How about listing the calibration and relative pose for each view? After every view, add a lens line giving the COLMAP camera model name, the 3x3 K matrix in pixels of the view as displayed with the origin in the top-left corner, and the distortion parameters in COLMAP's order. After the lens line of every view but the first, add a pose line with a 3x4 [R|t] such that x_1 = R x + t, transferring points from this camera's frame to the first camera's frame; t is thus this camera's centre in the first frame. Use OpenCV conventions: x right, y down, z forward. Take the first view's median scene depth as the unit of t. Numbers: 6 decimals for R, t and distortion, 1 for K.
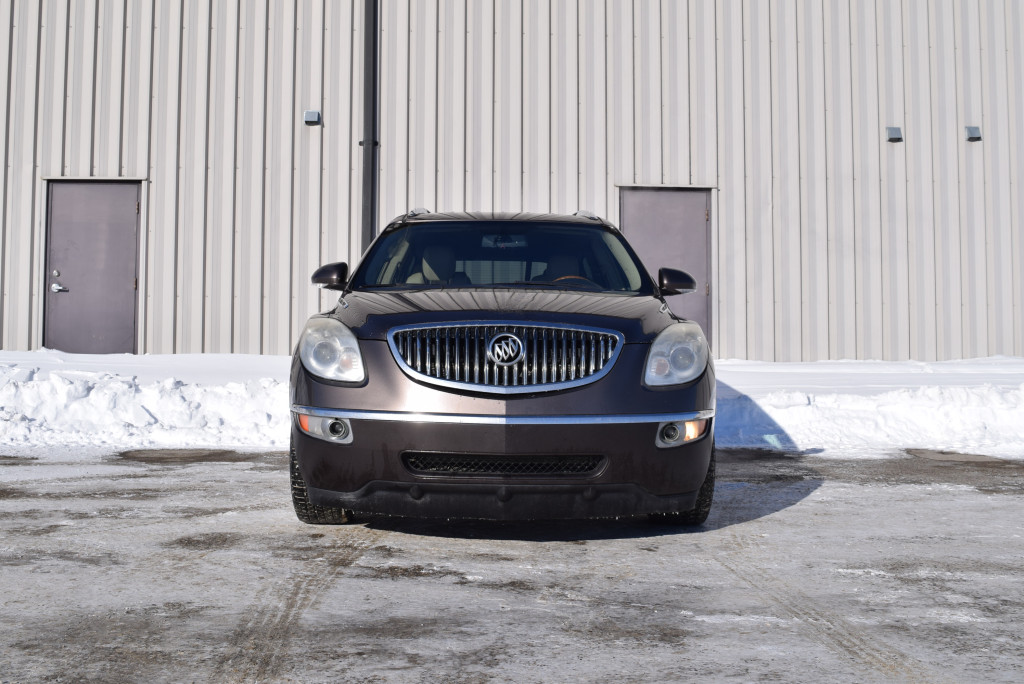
lens RADIAL K [[990.7, 0, 512.2], [0, 990.7, 323.8], [0, 0, 1]] dist [-0.074782, 0.028301]
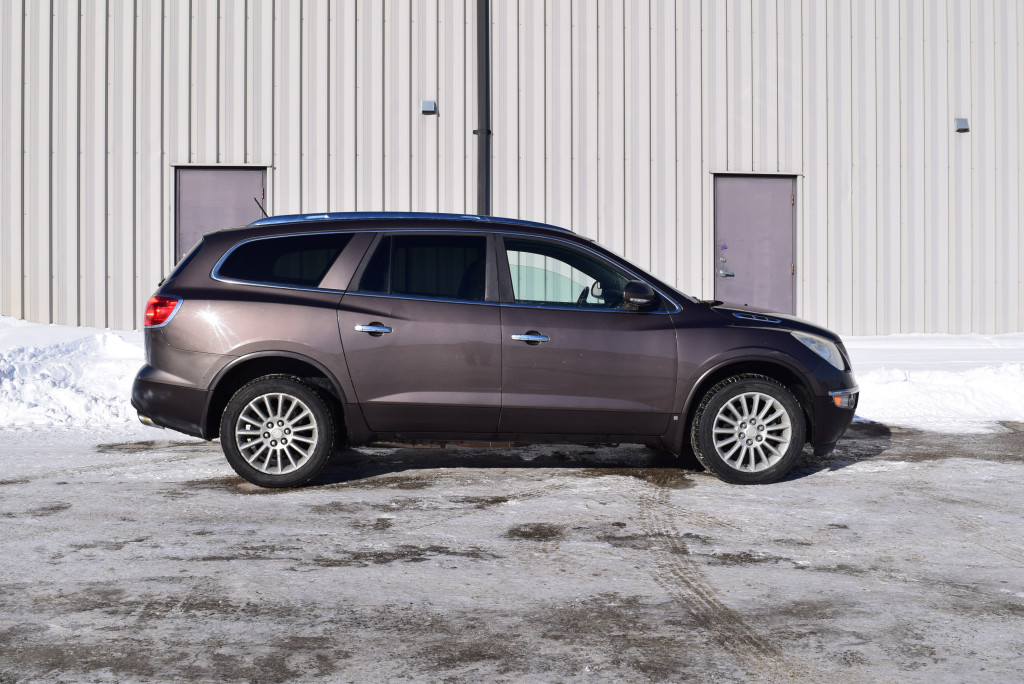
lens RADIAL K [[985.9, 0, 522.4], [0, 985.9, 325.1], [0, 0, 1]] dist [-0.069508, 0.010676]
pose [[0.999057, -0.004526, 0.043179, -0.181365], [0.001941, 0.998213, 0.059727, -0.047589], [-0.043372, -0.059587, 0.997280, -0.081189]]
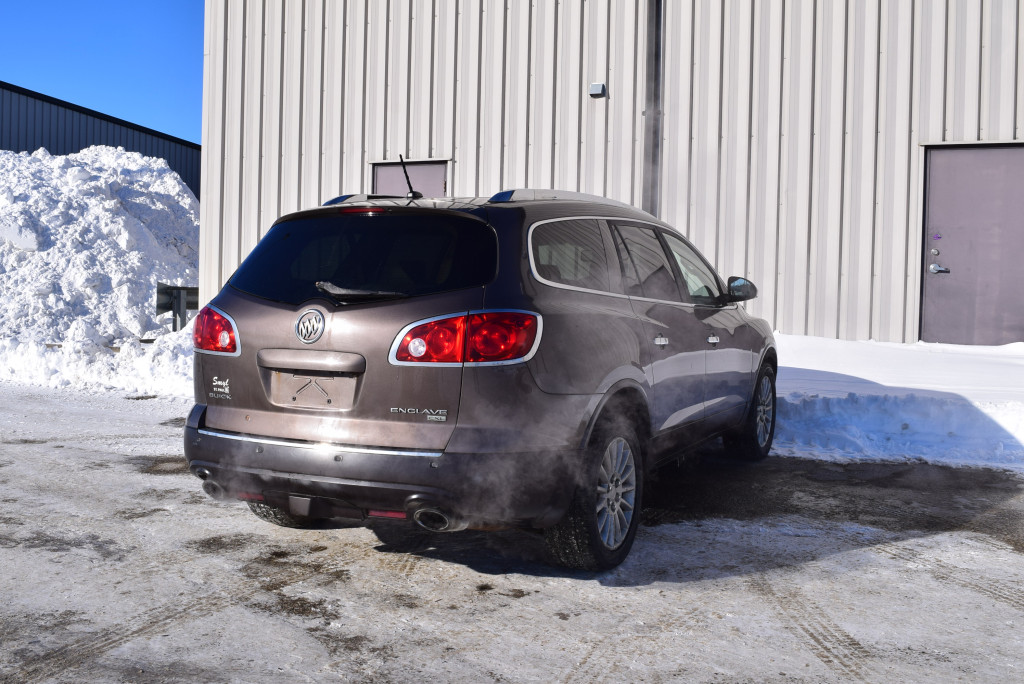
lens RADIAL K [[995.9, 0, 546.2], [0, 995.9, 326.1], [0, 0, 1]] dist [-0.076111, 0.012459]
pose [[0.896051, 0.030667, -0.442891, 0.245272], [0.000809, 0.997497, 0.070707, -0.051332], [0.443950, -0.063715, 0.893783, 0.080041]]
